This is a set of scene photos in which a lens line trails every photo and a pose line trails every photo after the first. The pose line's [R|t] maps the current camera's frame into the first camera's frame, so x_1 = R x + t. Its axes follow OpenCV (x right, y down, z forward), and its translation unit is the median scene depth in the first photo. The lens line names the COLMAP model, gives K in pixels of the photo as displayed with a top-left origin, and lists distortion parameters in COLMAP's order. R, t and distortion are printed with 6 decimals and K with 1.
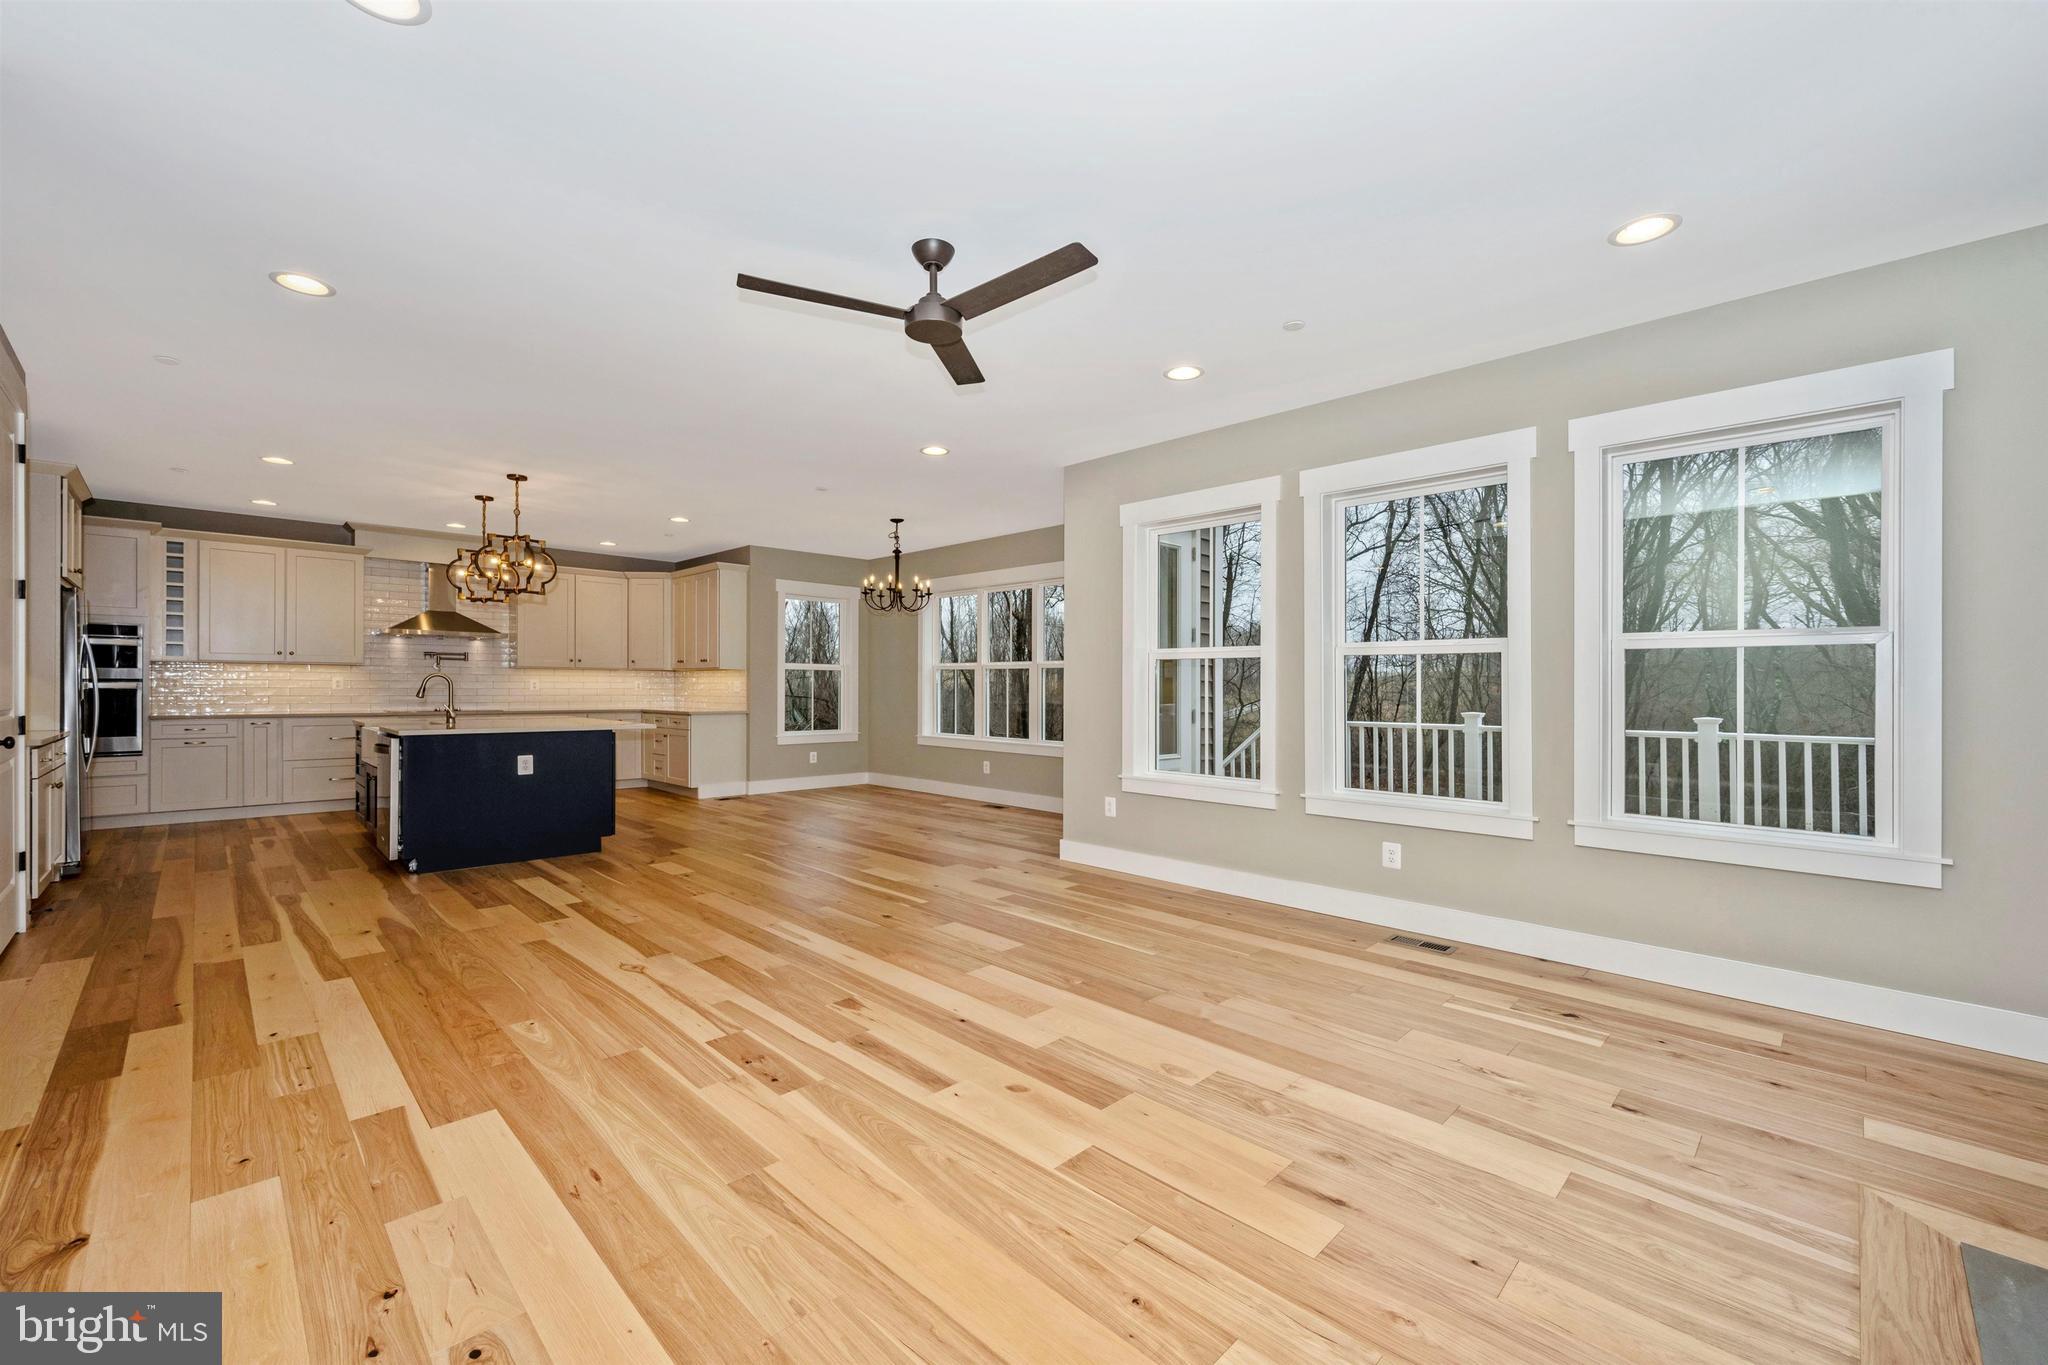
lens RADIAL K [[832.5, 0, 1026.0], [0, 832.5, 676.8], [0, 0, 1]] dist [-0.005725, 0.001247]
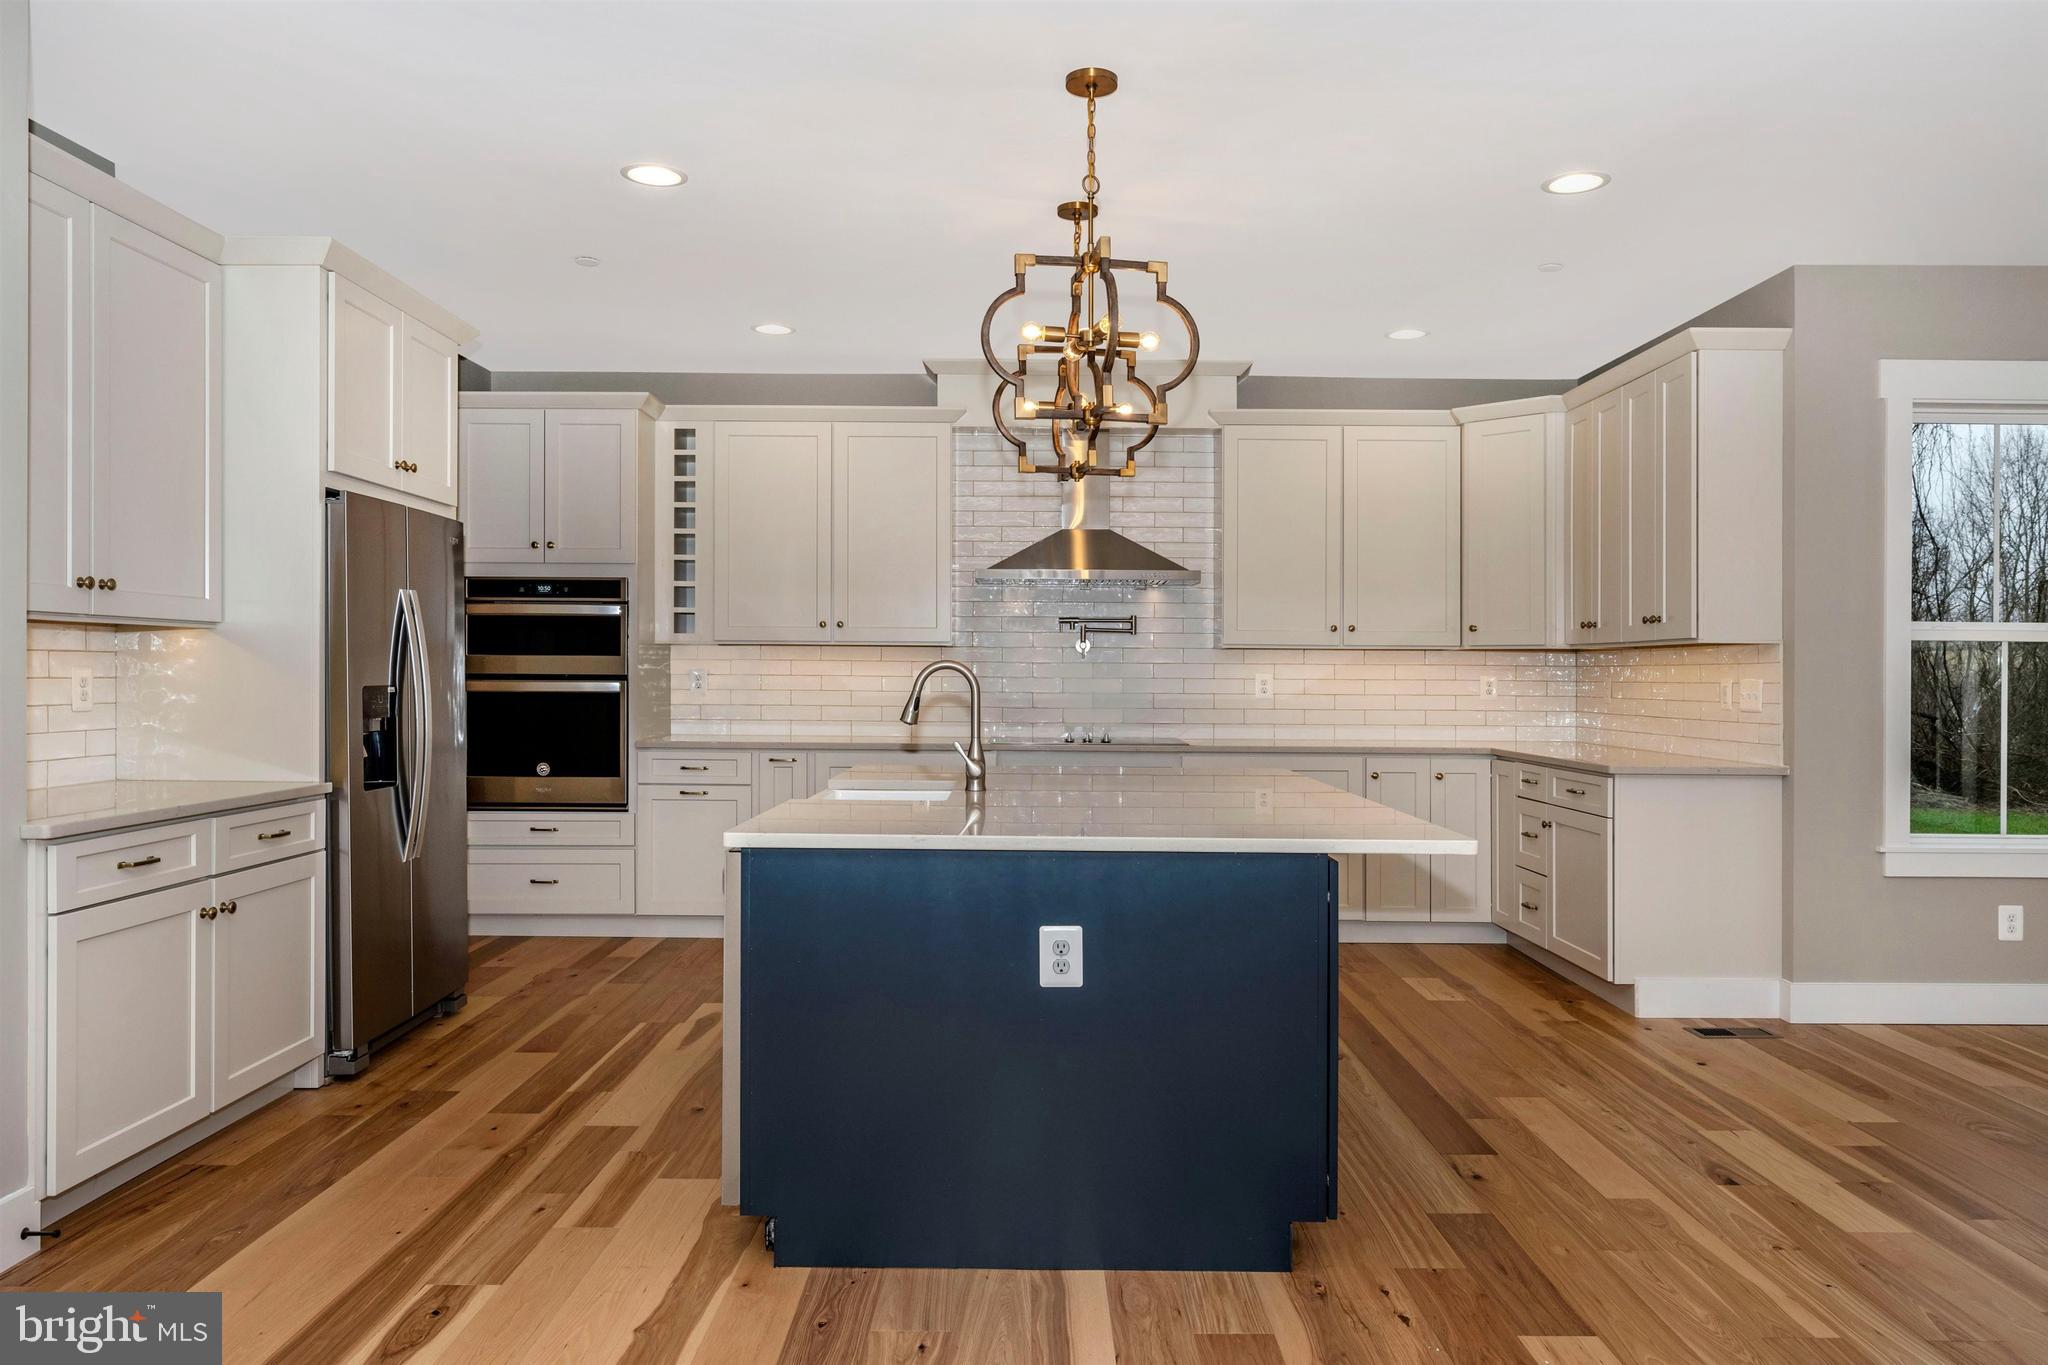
lens RADIAL K [[1397.1, 0, 1034.2], [0, 1397.1, 665.6], [0, 0, 1]] dist [-0.009263, 0.002862]
pose [[0.705553, -0.006423, -0.708628, -0.162714], [0.007381, 0.999971, -0.001715, -0.000786], [0.708618, -0.004020, 0.705580, 0.424002]]
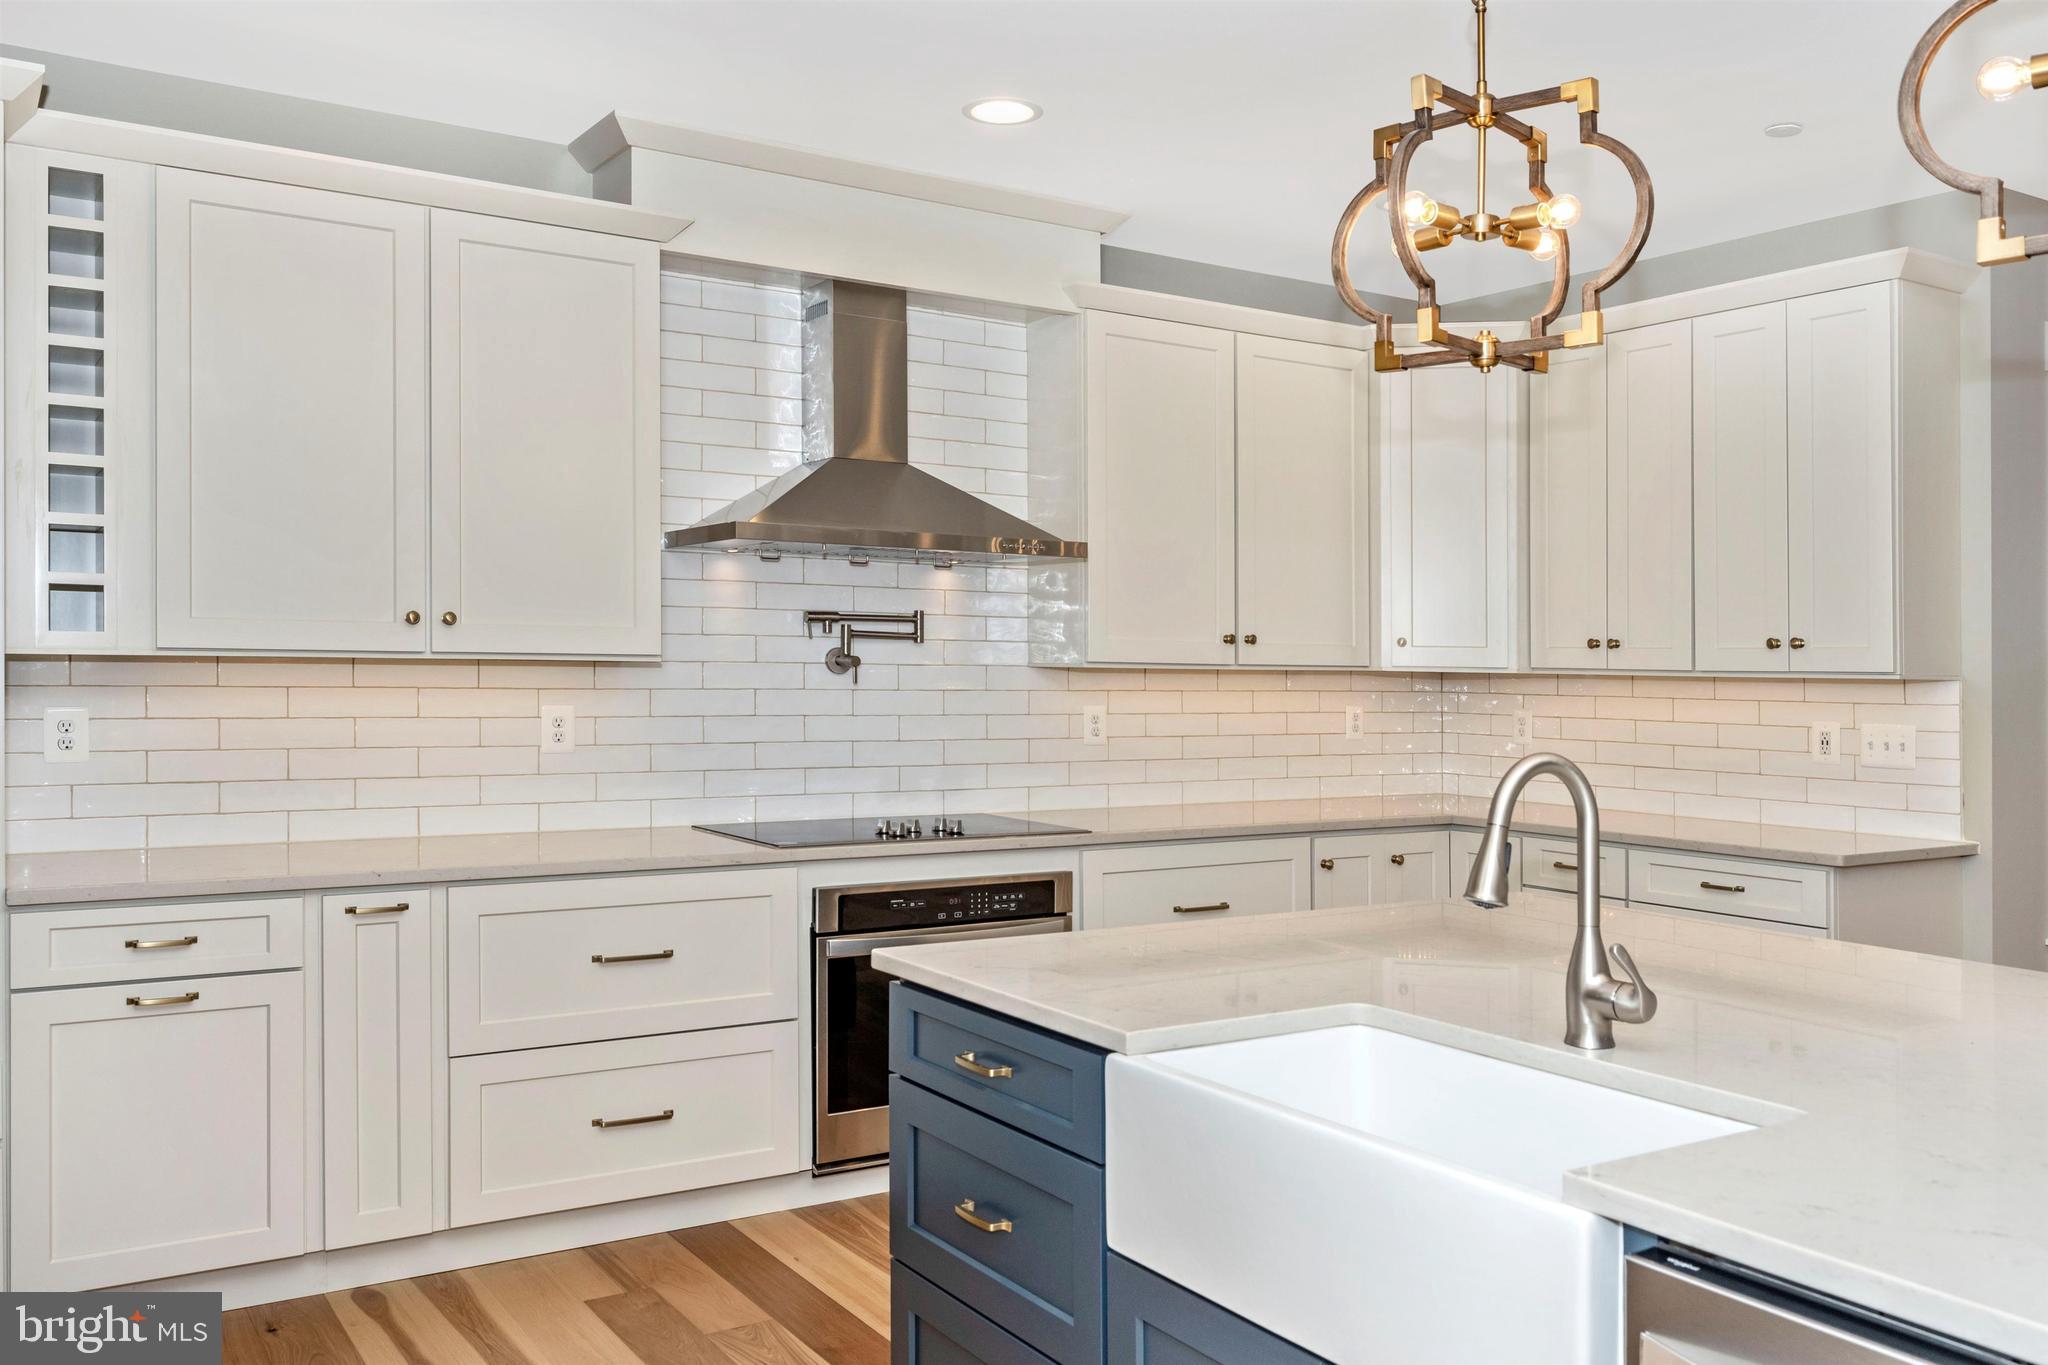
lens RADIAL K [[1661.2, 0, 1003.6], [0, 1661.2, 667.6], [0, 0, 1]] dist [0.004476, 0.002209]
pose [[0.978996, 0.005973, -0.203790, -0.553728], [-0.002947, 0.999881, 0.015147, -0.020019], [0.203857, -0.014228, 0.978897, 0.480737]]
